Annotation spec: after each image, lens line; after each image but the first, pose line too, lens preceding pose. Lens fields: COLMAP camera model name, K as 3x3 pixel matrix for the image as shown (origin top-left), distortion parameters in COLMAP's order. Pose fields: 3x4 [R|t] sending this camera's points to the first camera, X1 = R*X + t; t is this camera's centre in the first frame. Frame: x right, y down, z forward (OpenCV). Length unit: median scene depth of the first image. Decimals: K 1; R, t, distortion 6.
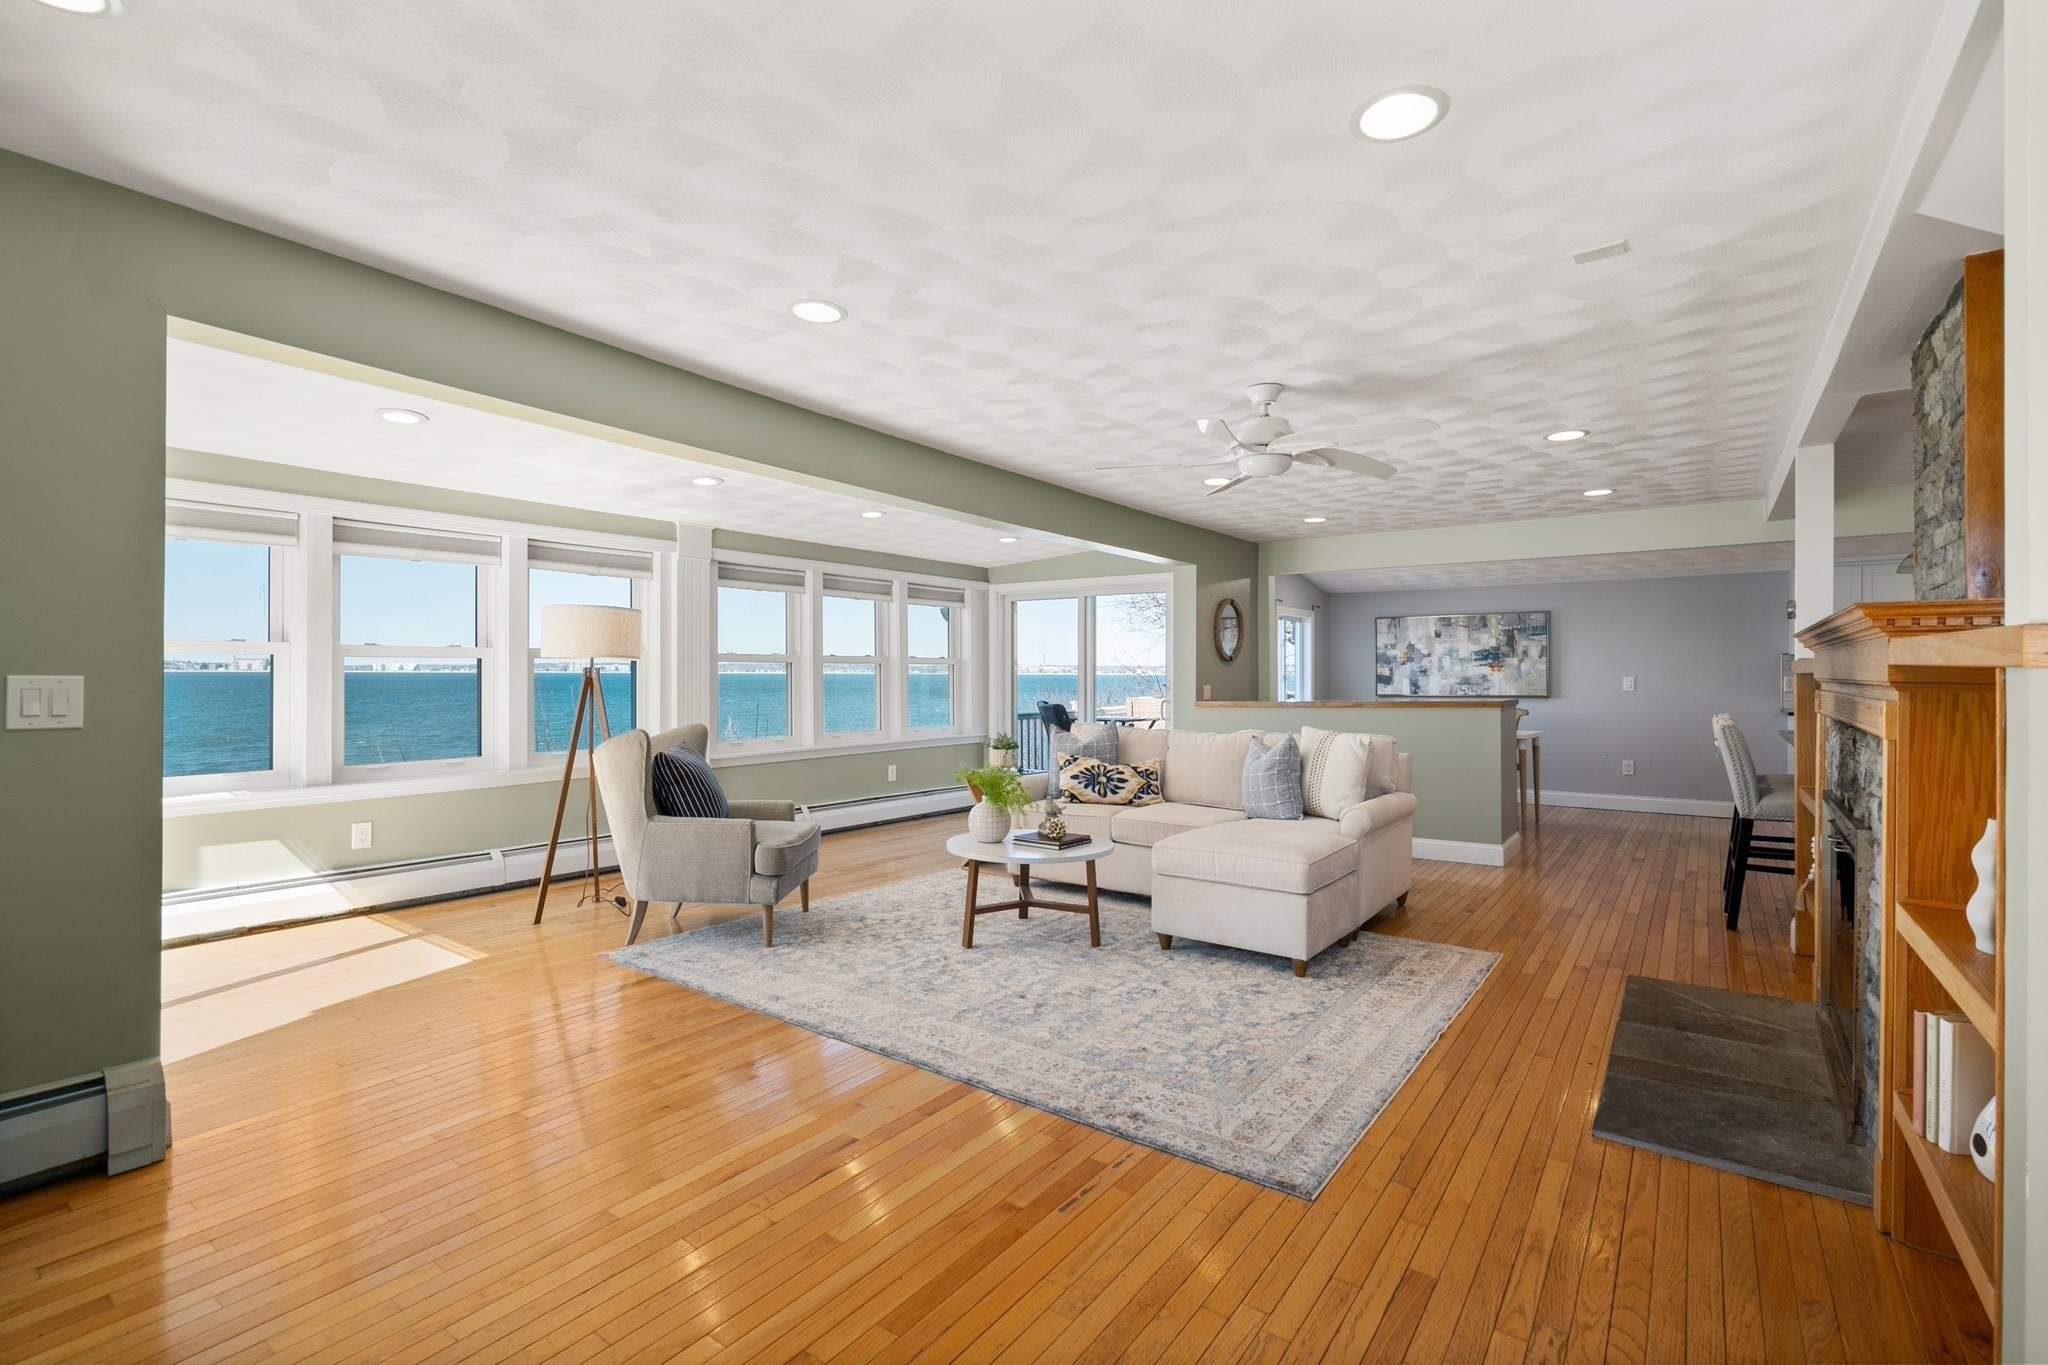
lens RADIAL K [[927.6, 0, 1039.3], [0, 927.6, 668.2], [0, 0, 1]] dist [-0.006919, 0.000542]
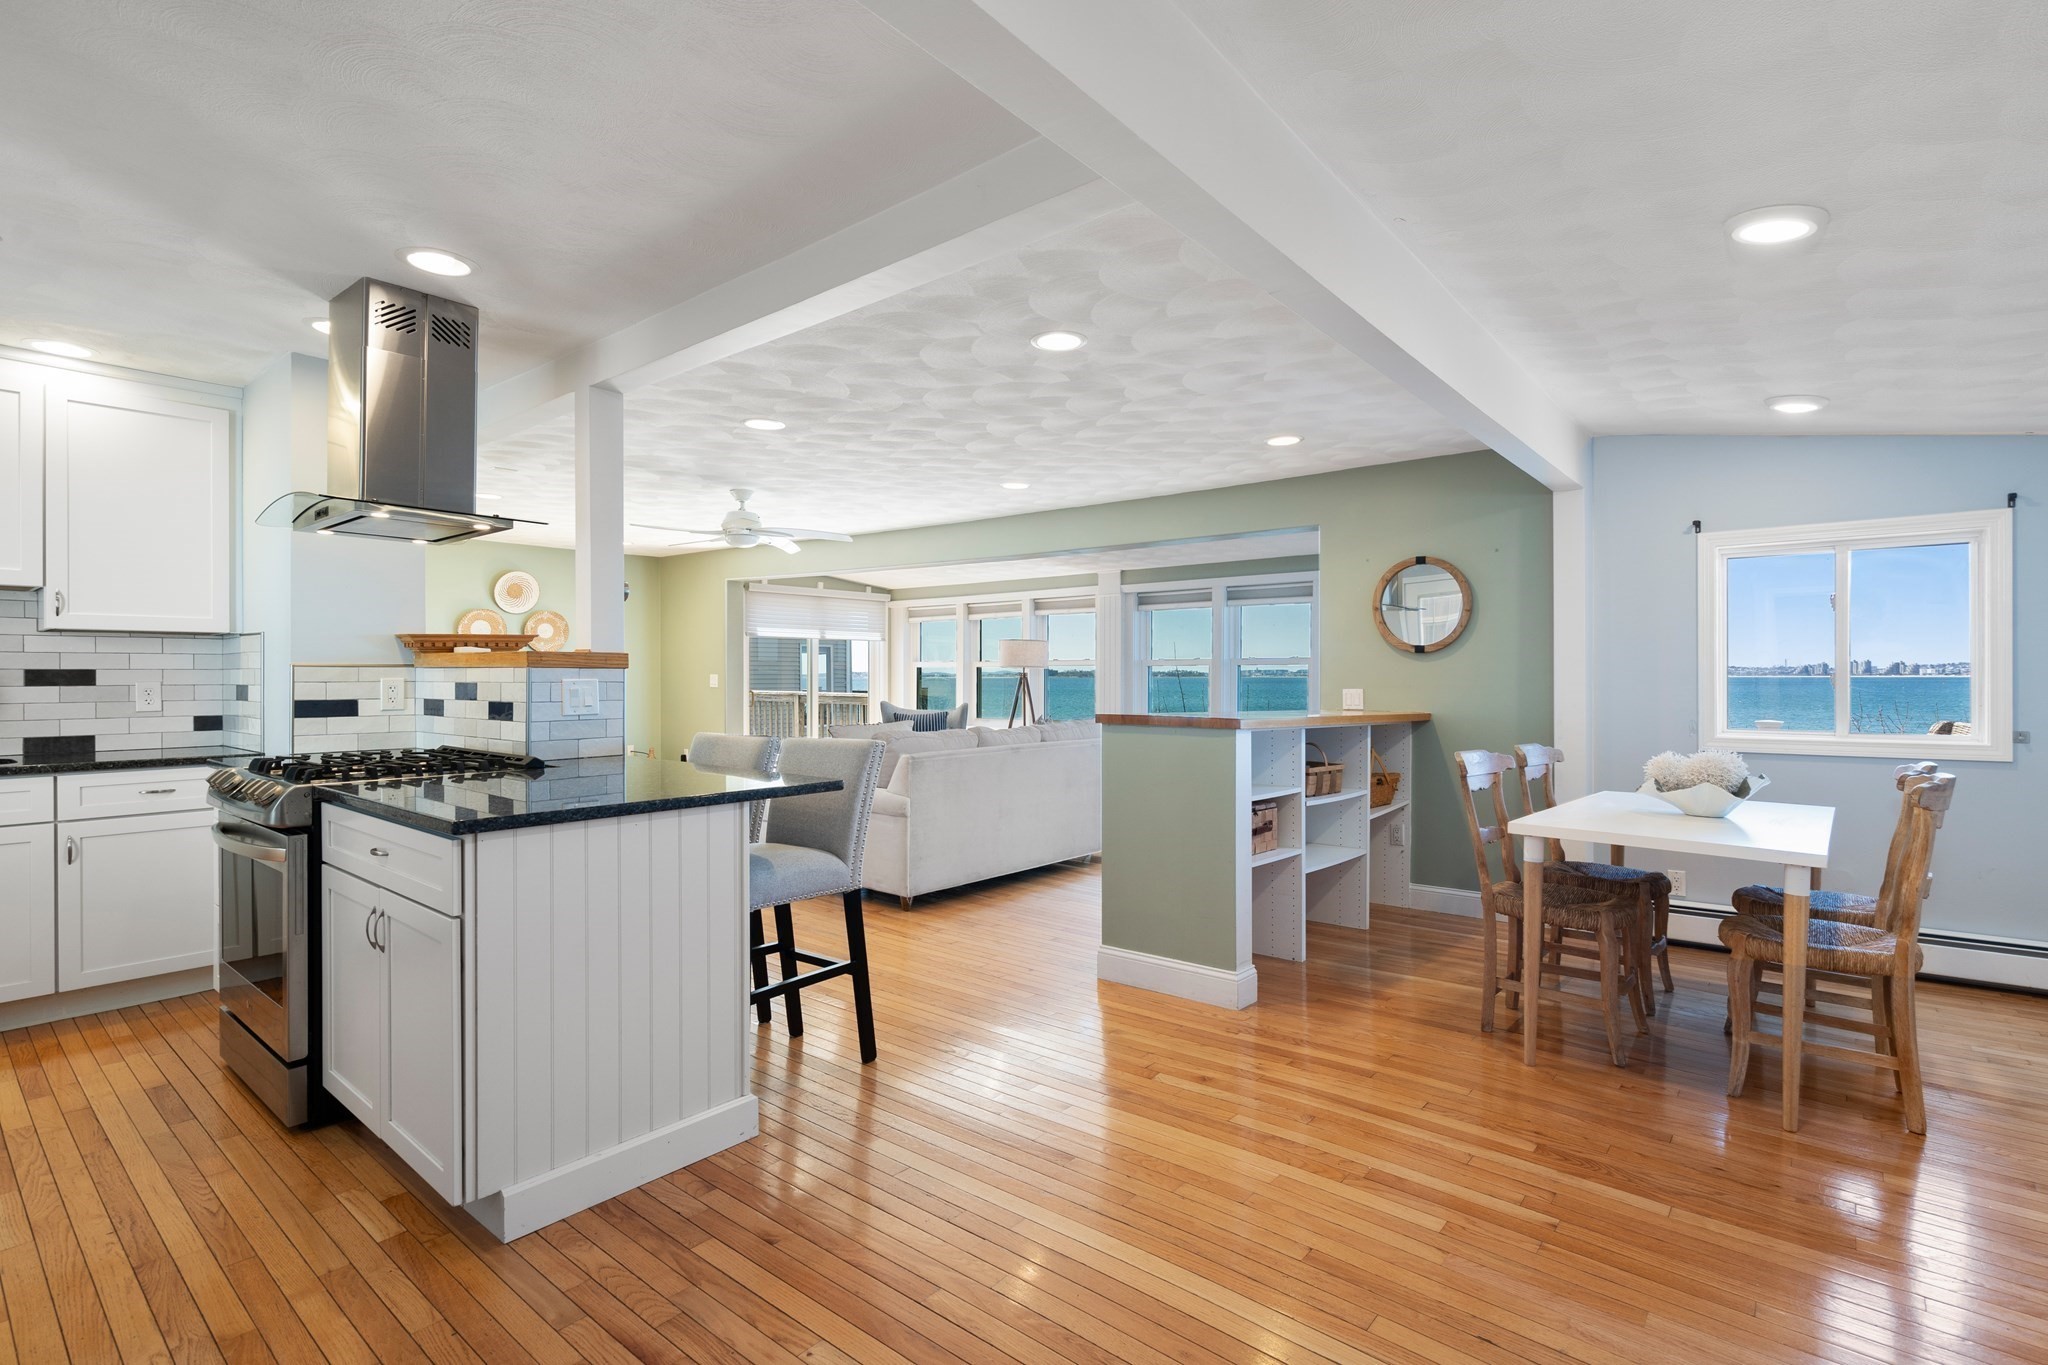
lens RADIAL K [[961.0, 0, 1029.7], [0, 961.0, 681.9], [0, 0, 1]] dist [-0.003336, 0.000325]
pose [[-0.074120, 0.003355, -0.997244, 1.303214], [0.004357, 0.999986, 0.003040, 0.013650], [0.997240, -0.004119, -0.074133, 1.145277]]
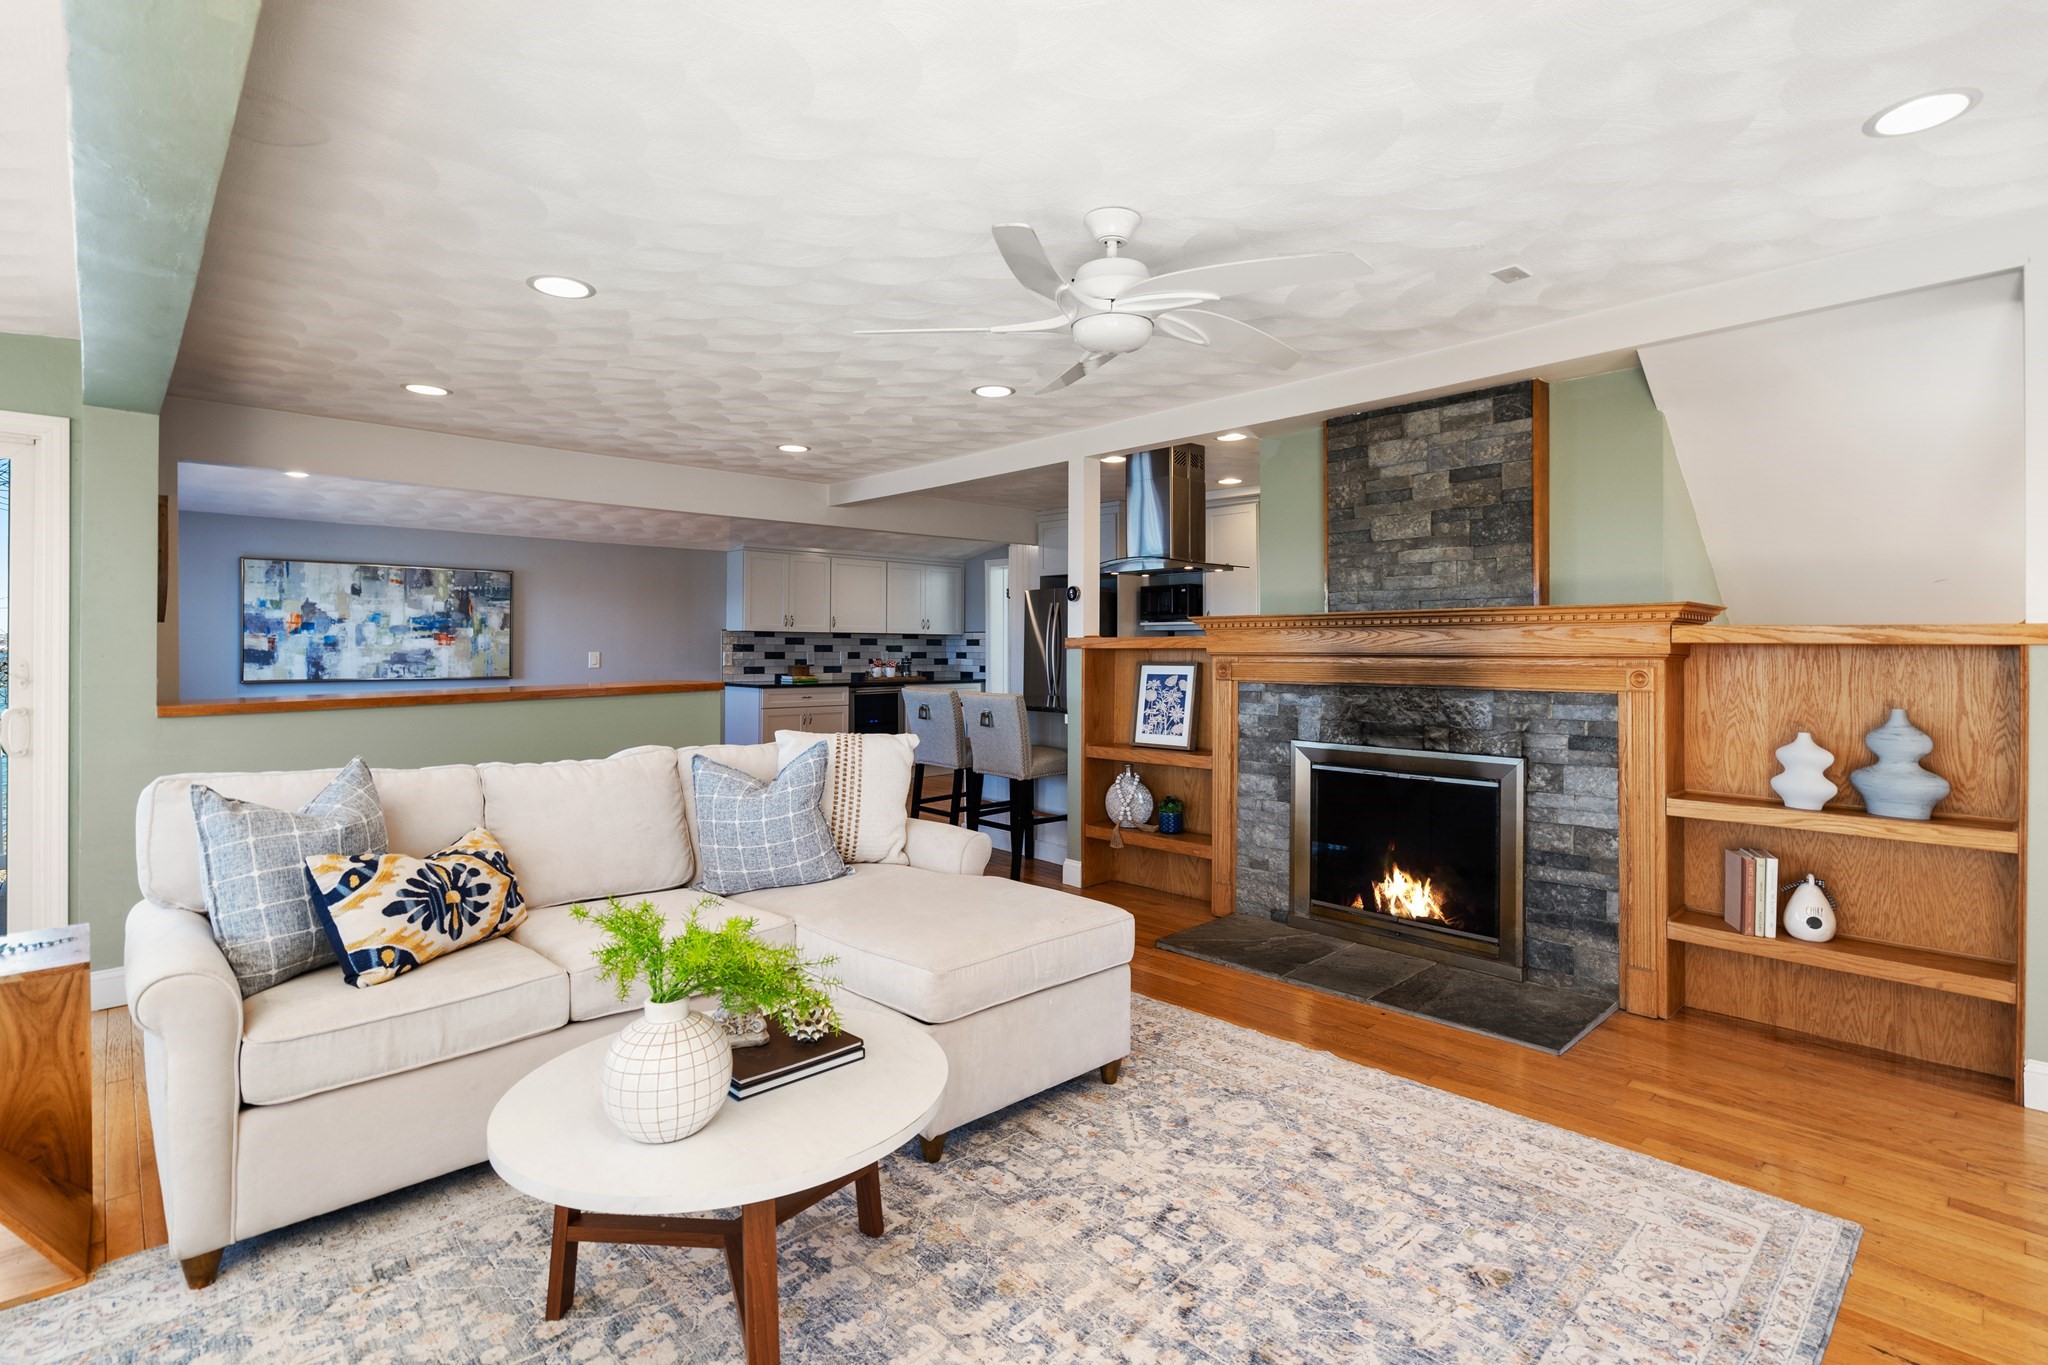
lens RADIAL K [[969.0, 0, 1042.4], [0, 969.0, 649.1], [0, 0, 1]] dist [-0.014125, 0.009428]
pose [[0.180942, 0.000615, 0.983494, -0.316164], [-0.006892, 0.999976, 0.000643, 0.004720], [-0.983470, -0.006895, 0.180942, 0.657157]]
